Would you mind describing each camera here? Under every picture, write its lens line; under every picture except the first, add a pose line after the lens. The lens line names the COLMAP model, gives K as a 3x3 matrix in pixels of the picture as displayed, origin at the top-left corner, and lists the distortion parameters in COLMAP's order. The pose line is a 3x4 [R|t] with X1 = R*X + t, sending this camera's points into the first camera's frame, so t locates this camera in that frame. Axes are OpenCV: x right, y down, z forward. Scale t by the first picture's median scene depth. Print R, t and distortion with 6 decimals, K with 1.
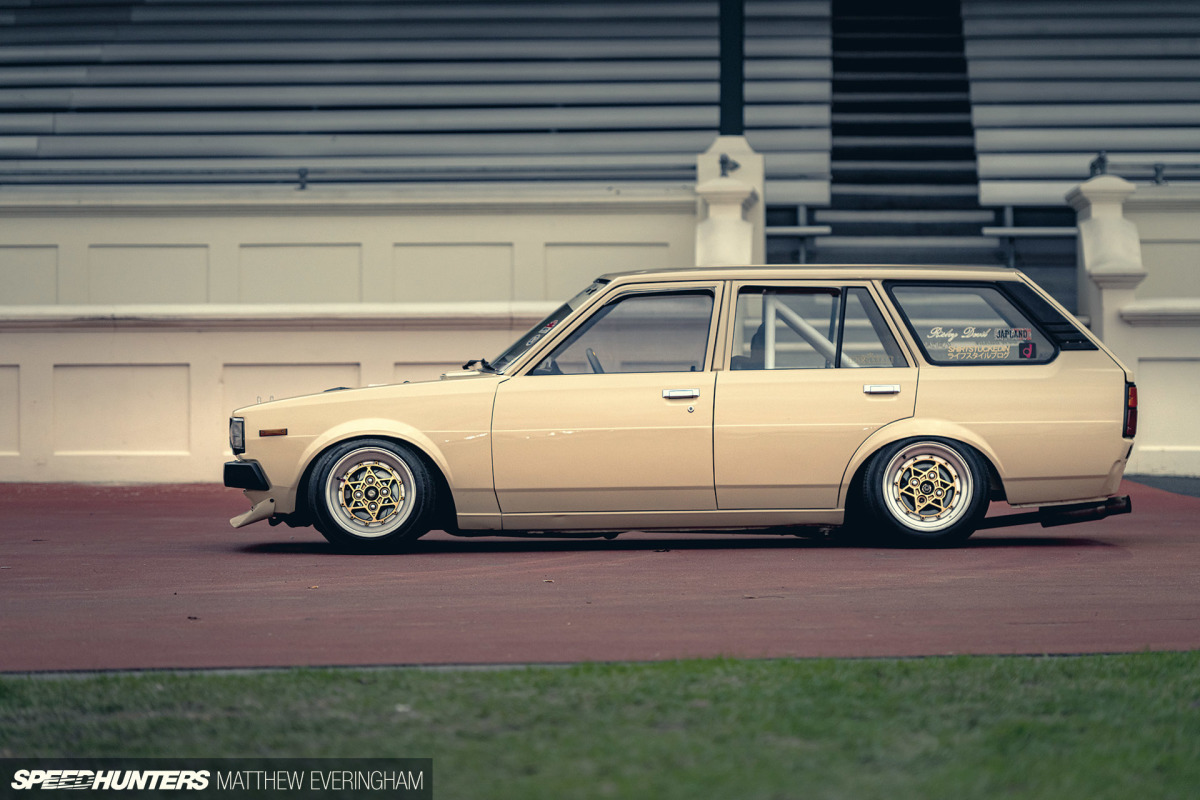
lens RADIAL K [[4795.2, 0, 600.5], [0, 4795.2, 399.6], [0, 0, 1]] dist [-0.213852, 0.000000]
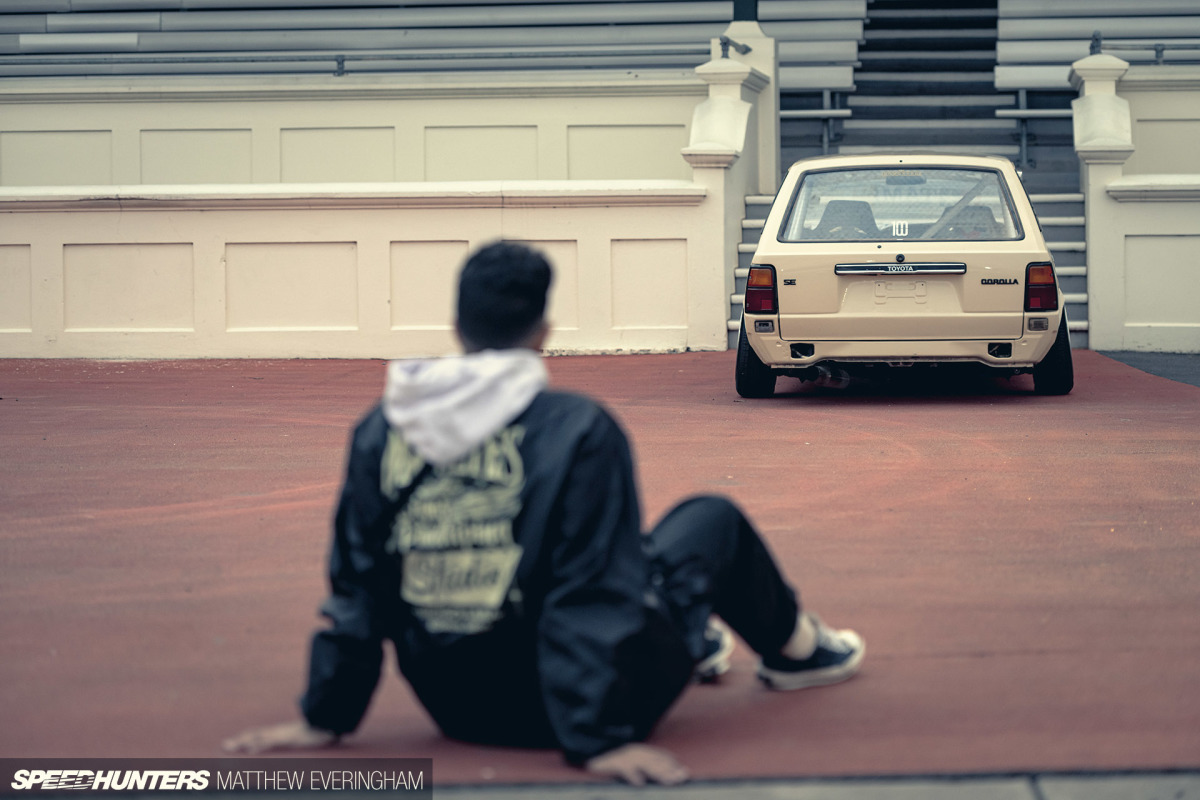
lens RADIAL K [[3226.9, 0, 600.8], [0, 3226.9, 398.3], [0, 0, 1]] dist [-0.067861, 0.000000]
pose [[0.996217, 0.002030, -0.086878, 0.061860], [0.001932, 0.998962, 0.045499, -0.005404], [0.086881, -0.045495, 0.995179, 0.316630]]
